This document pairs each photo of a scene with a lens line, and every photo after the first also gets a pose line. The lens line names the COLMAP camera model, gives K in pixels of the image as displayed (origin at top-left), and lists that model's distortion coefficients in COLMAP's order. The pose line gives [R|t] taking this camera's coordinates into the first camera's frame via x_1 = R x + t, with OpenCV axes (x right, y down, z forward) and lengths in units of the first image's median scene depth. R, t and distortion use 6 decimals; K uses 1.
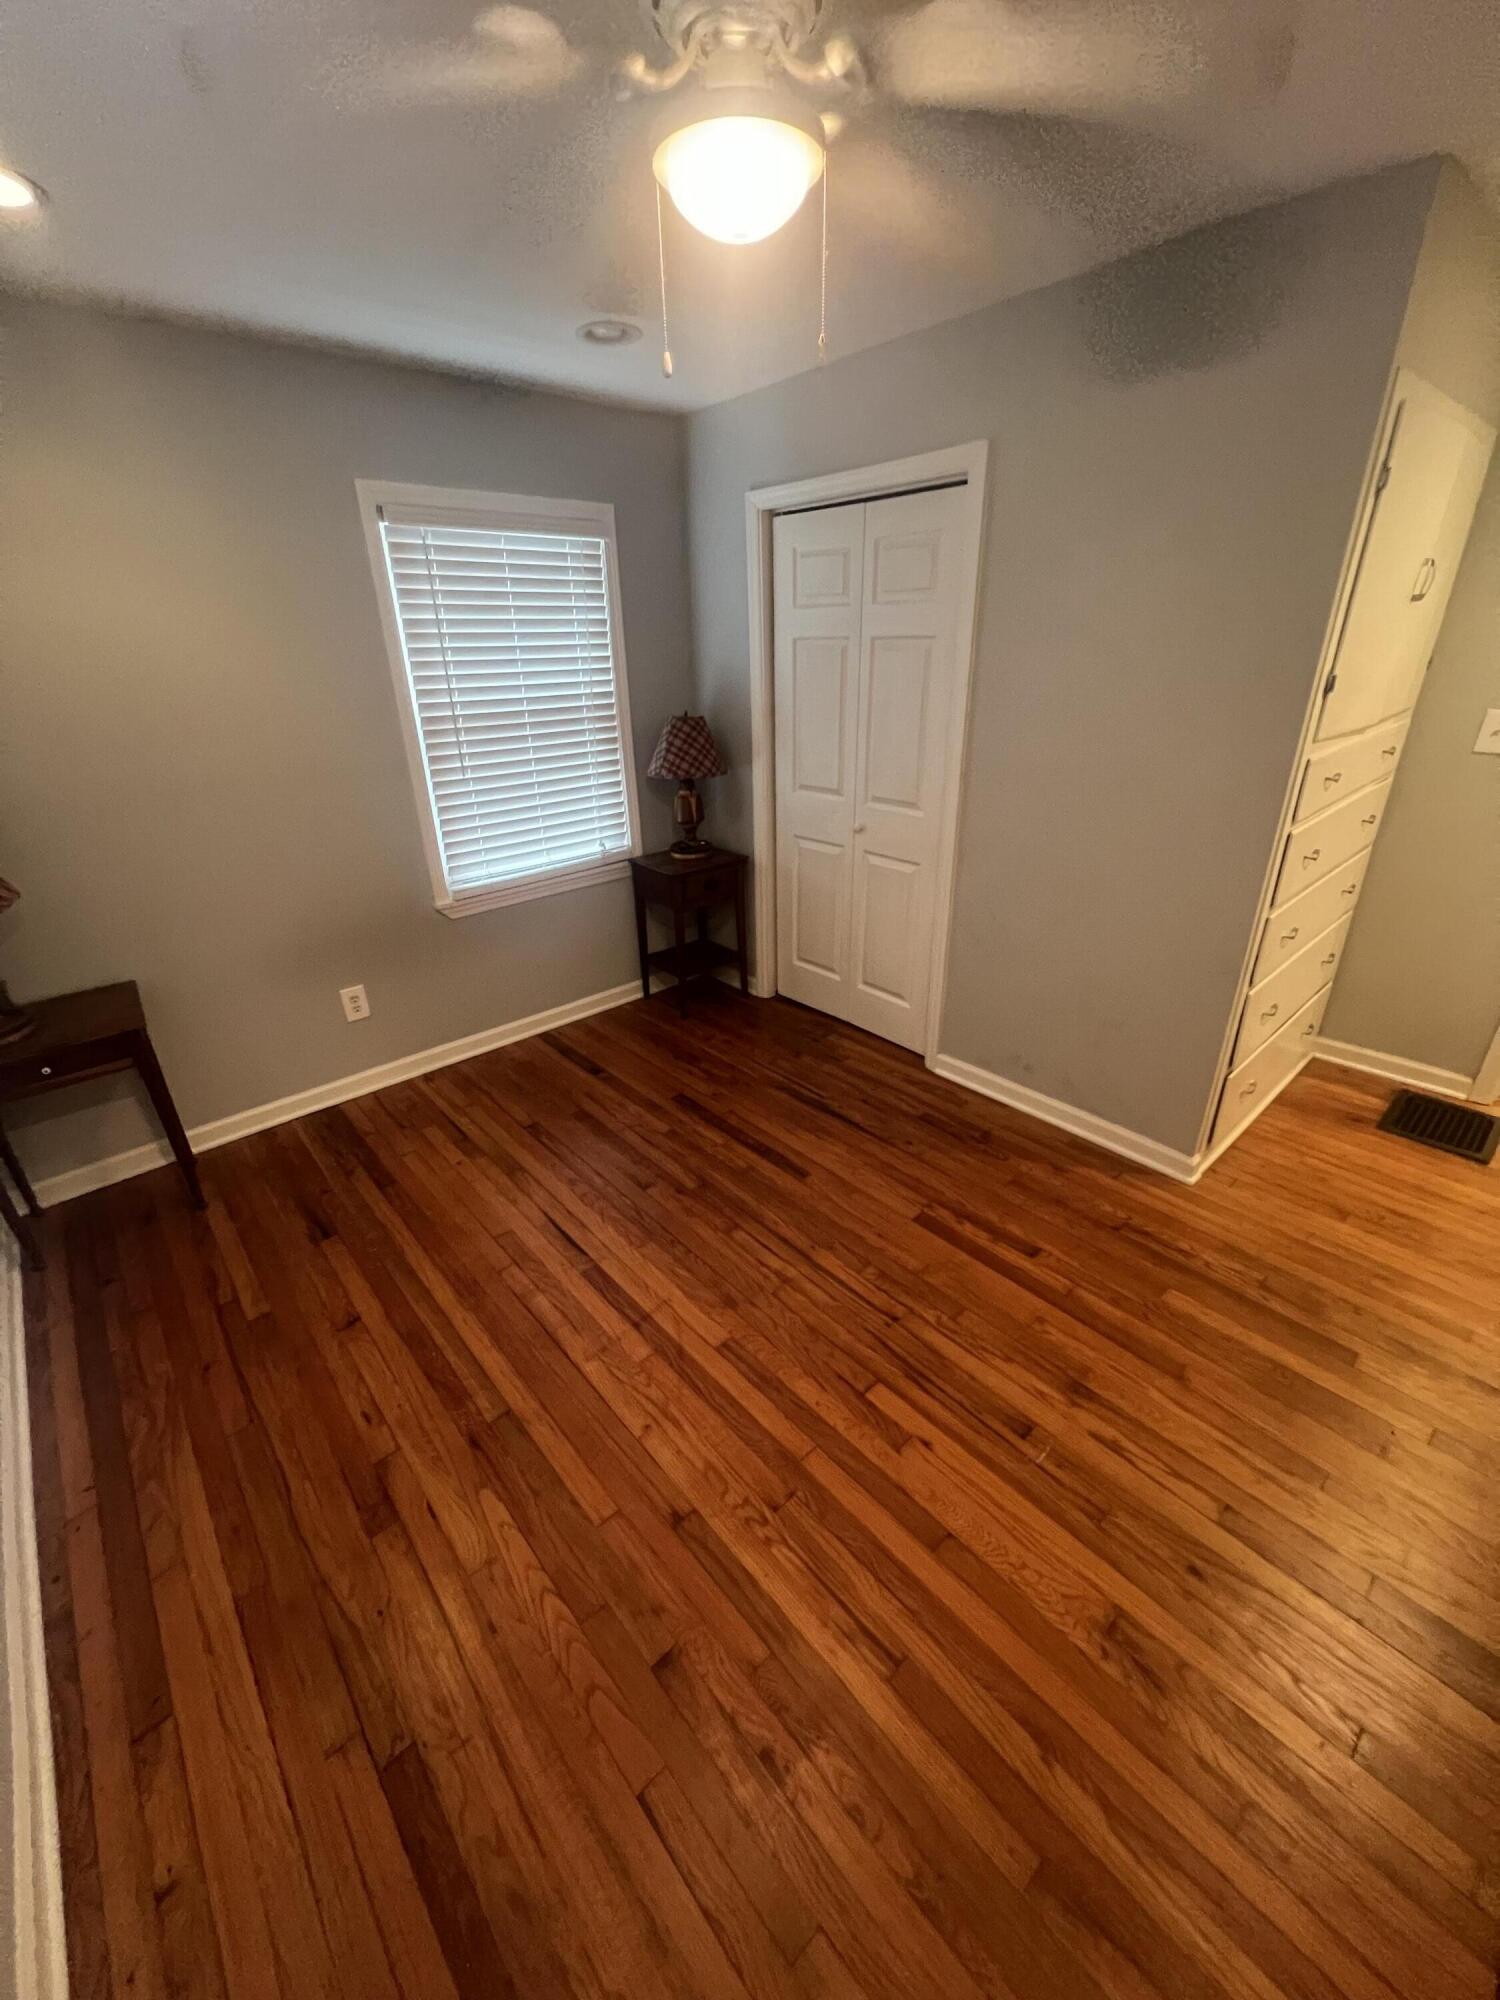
lens RADIAL K [[794.5, 0, 742.4], [0, 794.5, 1004.8], [0, 0, 1]] dist [-0.000223, 0.000557]
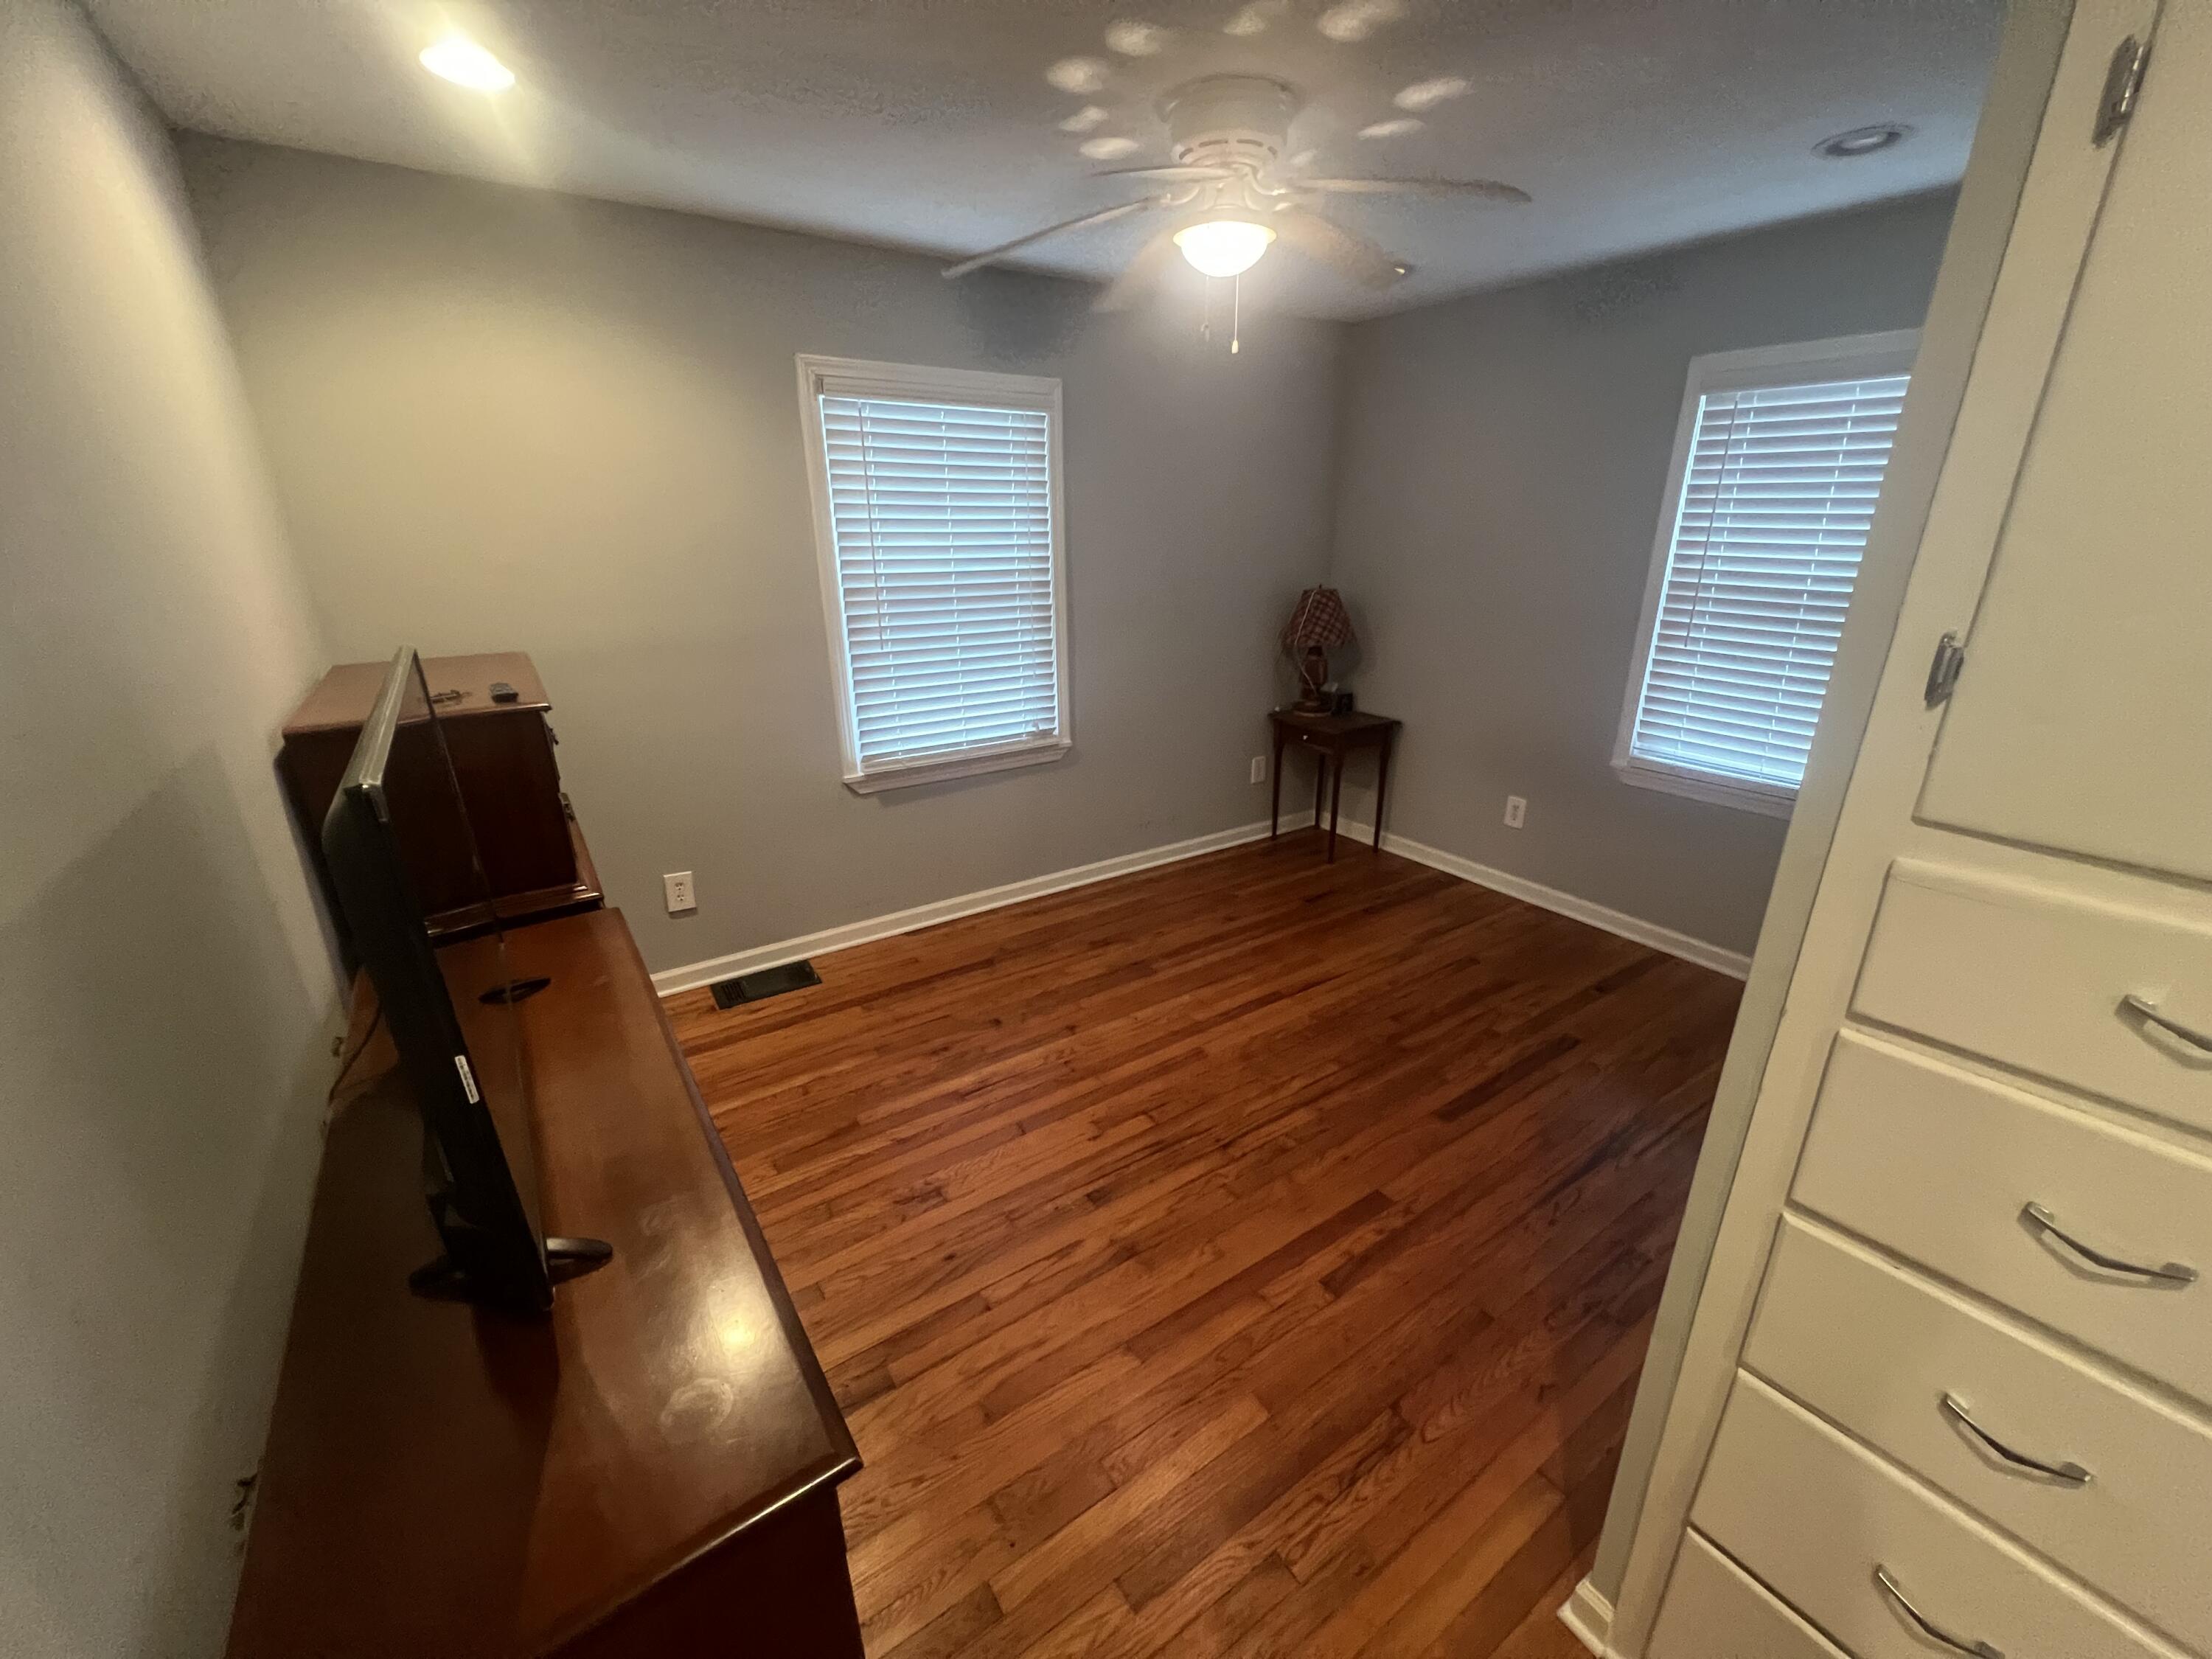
lens RADIAL K [[878.8, 0, 1104.2], [0, 878.8, 822.5], [0, 0, 1]] dist [-0.000223, 0.000557]
pose [[-0.123081, 0.352609, -0.927641, 1.043629], [-0.413492, 0.831523, 0.370936, -0.293753], [0.902150, 0.429228, 0.043457, 0.580954]]
